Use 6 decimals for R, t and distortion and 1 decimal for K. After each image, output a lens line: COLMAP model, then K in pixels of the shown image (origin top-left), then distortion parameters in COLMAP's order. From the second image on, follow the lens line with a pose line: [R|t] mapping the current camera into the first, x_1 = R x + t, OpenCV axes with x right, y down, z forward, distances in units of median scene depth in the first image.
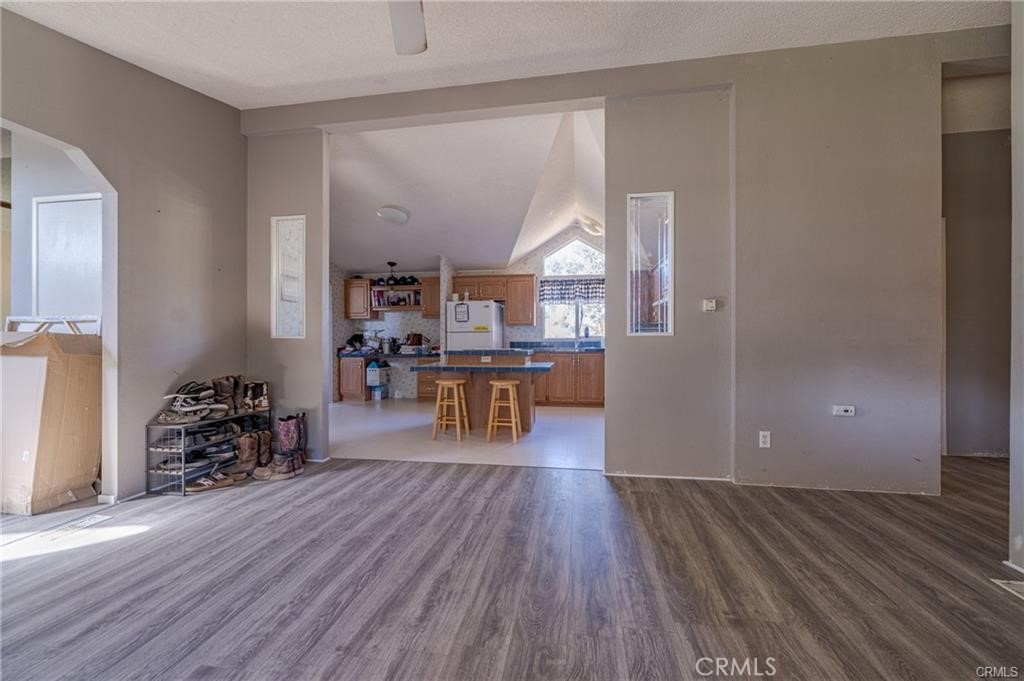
lens RADIAL K [[401.9, 0, 517.4], [0, 401.9, 341.1], [0, 0, 1]] dist [-0.002530, 0.000409]
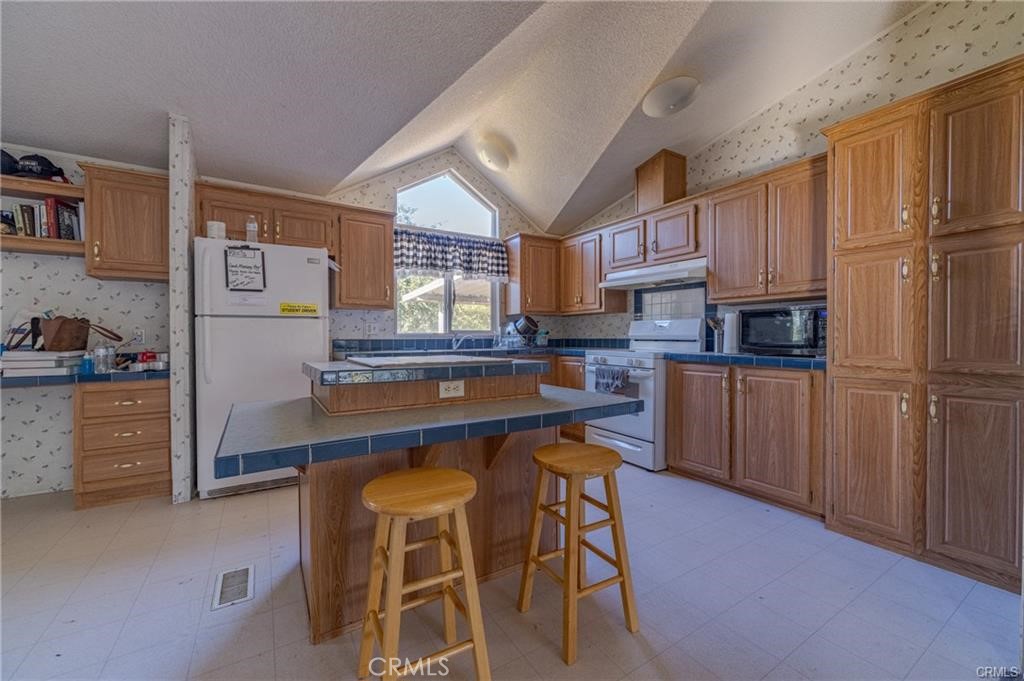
lens RADIAL K [[401.9, 0, 514.2], [0, 401.9, 340.2], [0, 0, 1]] dist [-0.002530, 0.000409]
pose [[0.756744, -0.003091, 0.653704, -0.270029], [-0.000931, 0.999983, 0.005806, -0.000983], [-0.653711, -0.005003, 0.756728, 0.692075]]
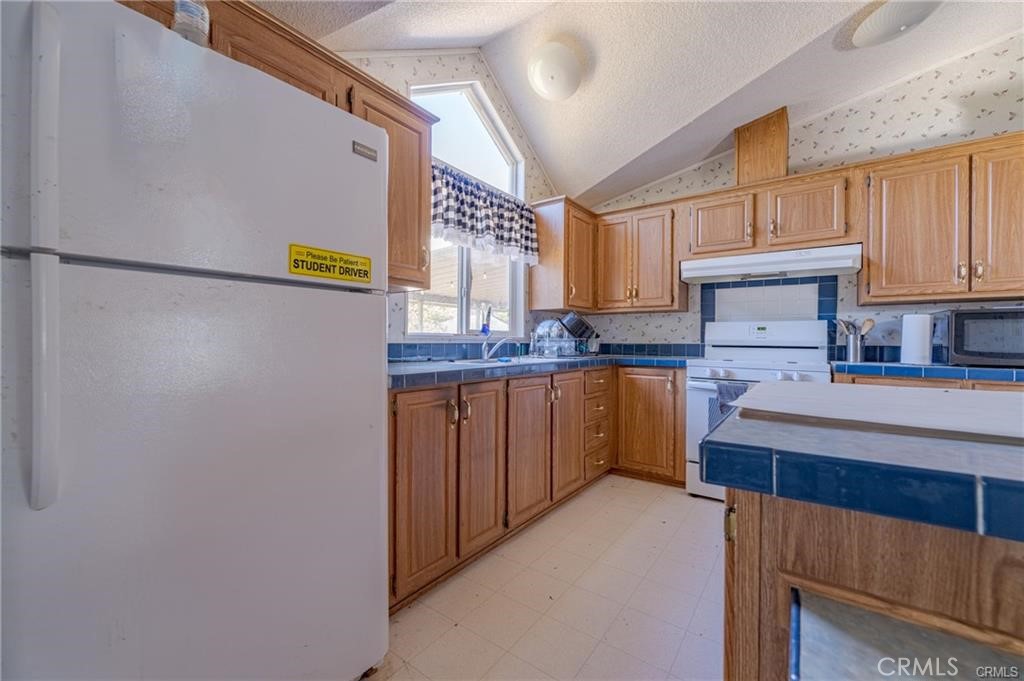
lens RADIAL K [[401.9, 0, 514.5], [0, 401.9, 341.4], [0, 0, 1]] dist [-0.002530, 0.000409]
pose [[0.460738, 0.005920, 0.887516, -0.279017], [-0.008663, 0.999960, -0.002173, -0.000049], [-0.887494, -0.006688, 0.460771, 1.150626]]
